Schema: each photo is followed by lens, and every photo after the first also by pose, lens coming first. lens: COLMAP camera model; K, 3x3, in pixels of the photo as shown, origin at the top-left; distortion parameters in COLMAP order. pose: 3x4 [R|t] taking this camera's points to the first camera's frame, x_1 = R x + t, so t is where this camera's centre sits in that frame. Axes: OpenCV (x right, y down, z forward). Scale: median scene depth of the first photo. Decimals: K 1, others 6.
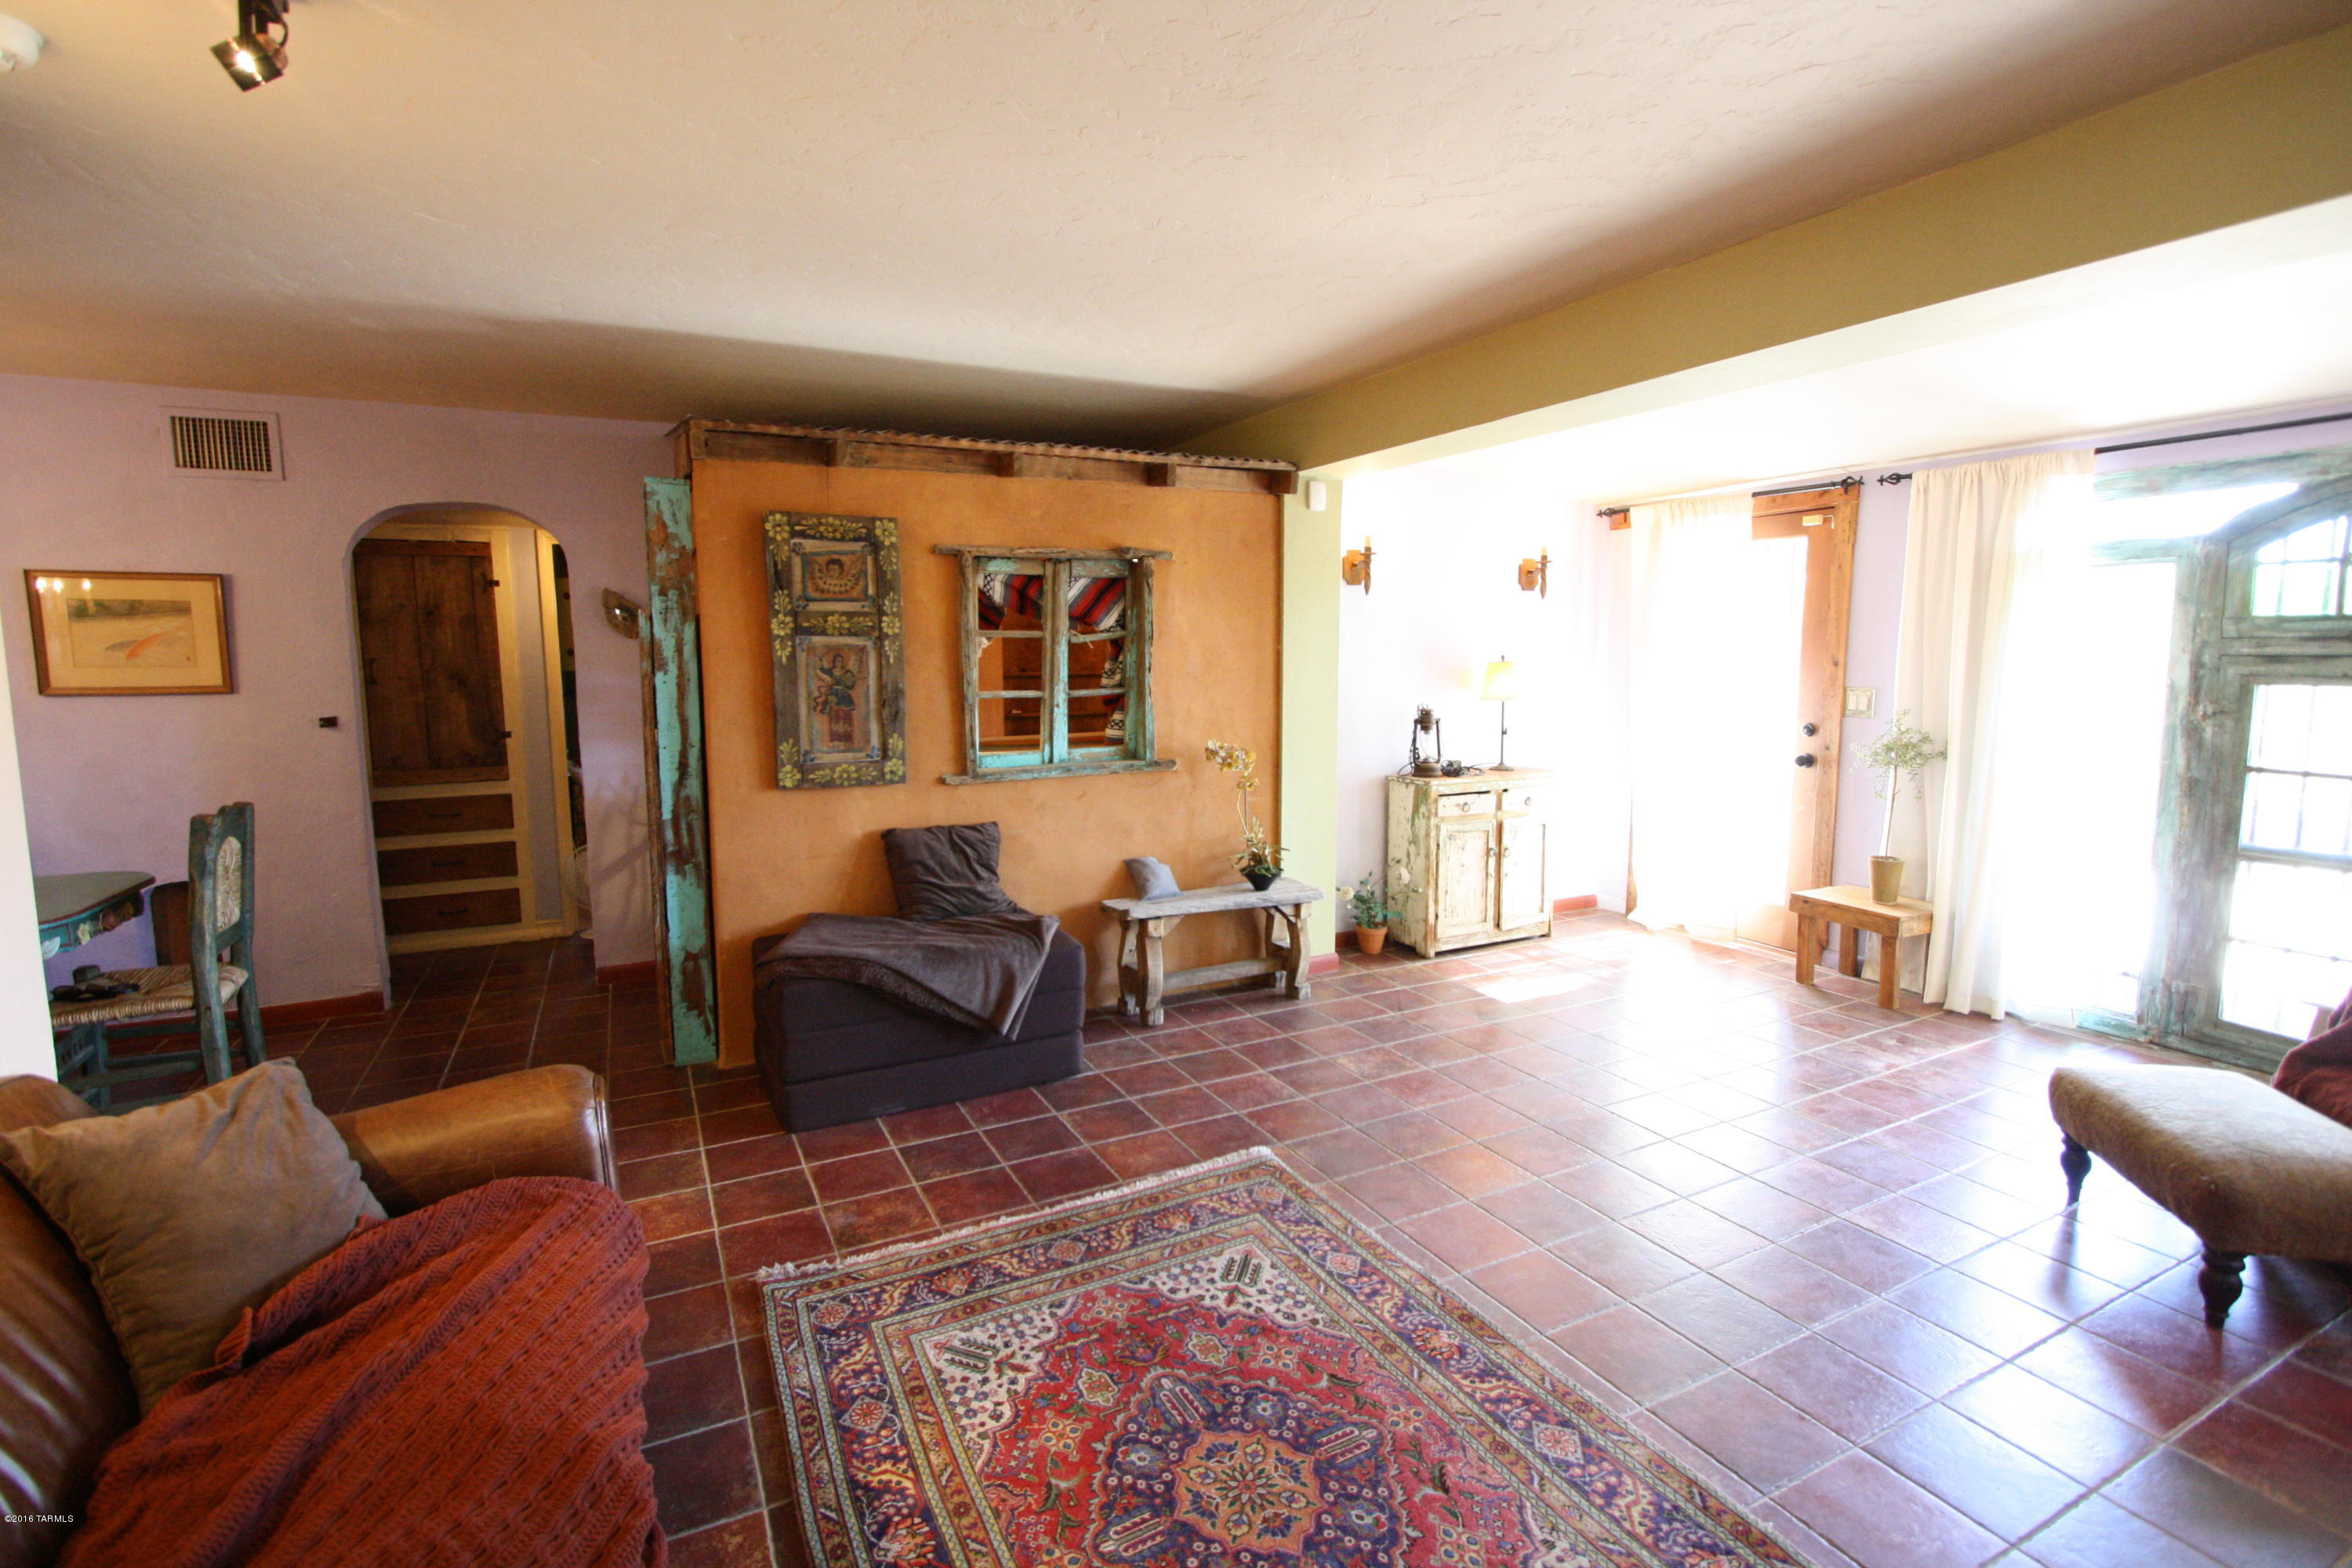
lens RADIAL K [[1092.3, 0, 1170.0], [0, 1092.3, 776.7], [0, 0, 1]] dist [-0.018156, 0.003069]
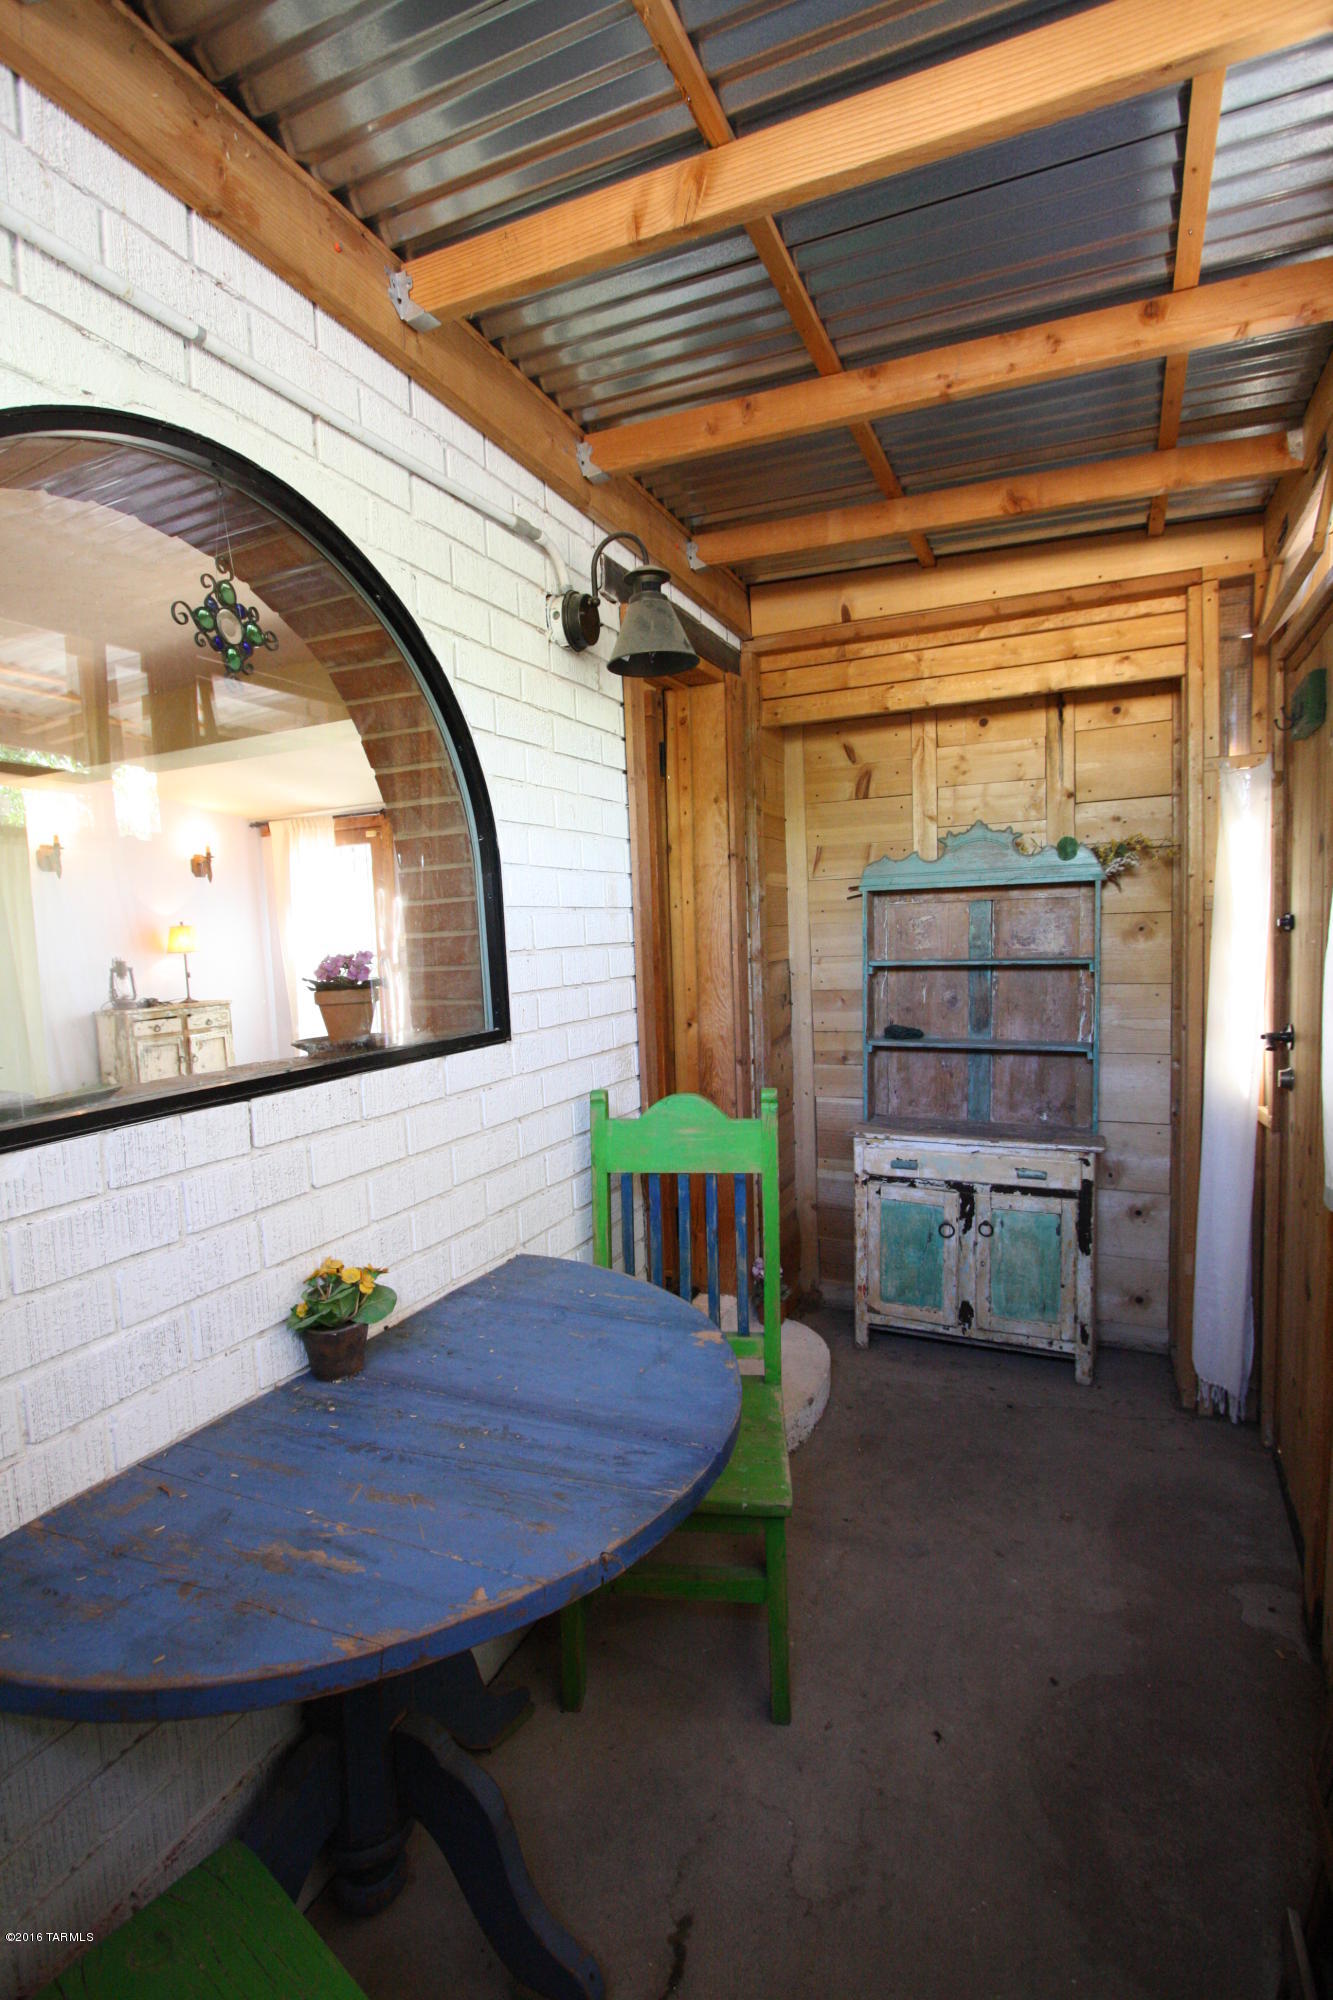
lens RADIAL K [[928.8, 0, 658.7], [0, 928.8, 1004.0], [0, 0, 1]] dist [-0.018156, 0.003069]
pose [[0.790593, -0.076893, 0.607496, 0.079835], [0.103927, 0.994541, -0.009367, 0.099526], [-0.603459, 0.070541, 0.794268, -0.455249]]
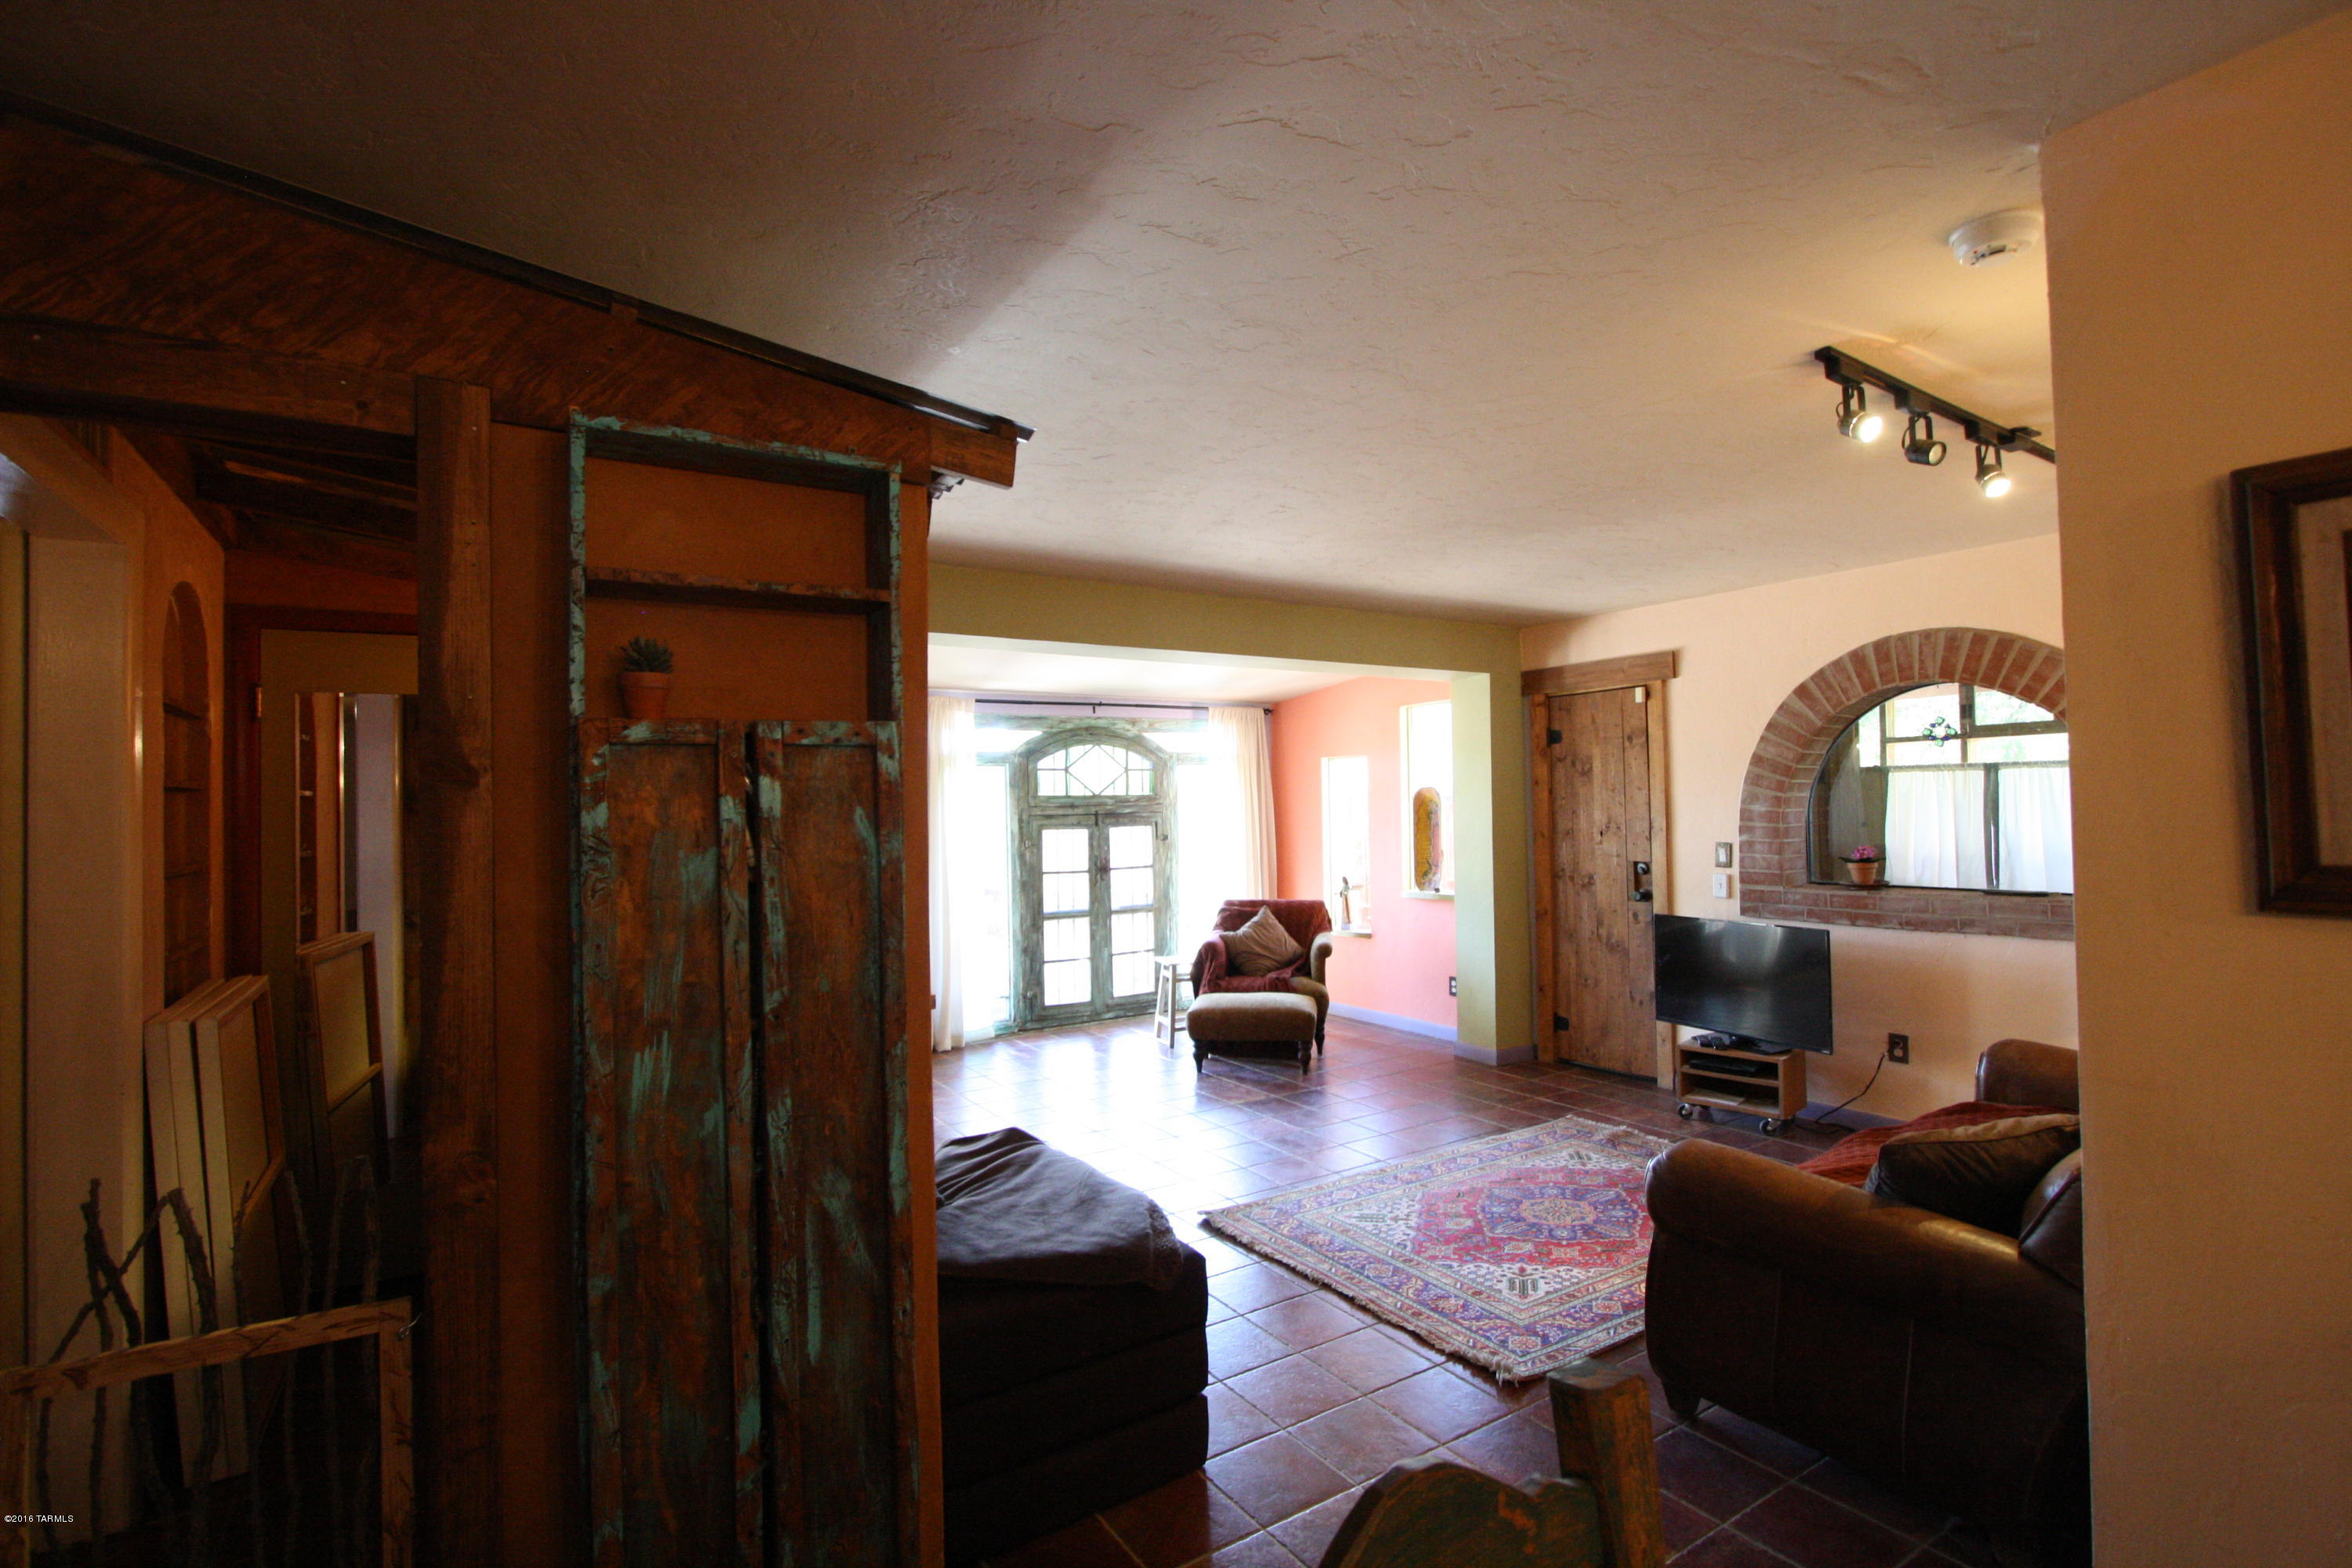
lens RADIAL K [[1092.3, 0, 1165.4], [0, 1092.3, 788.2], [0, 0, 1]] dist [-0.018156, 0.003069]
pose [[-0.100560, 0.025222, 0.994611, -0.925682], [0.132188, 0.991155, -0.011769, -0.099219], [-0.986111, 0.130292, -0.103005, 0.891069]]
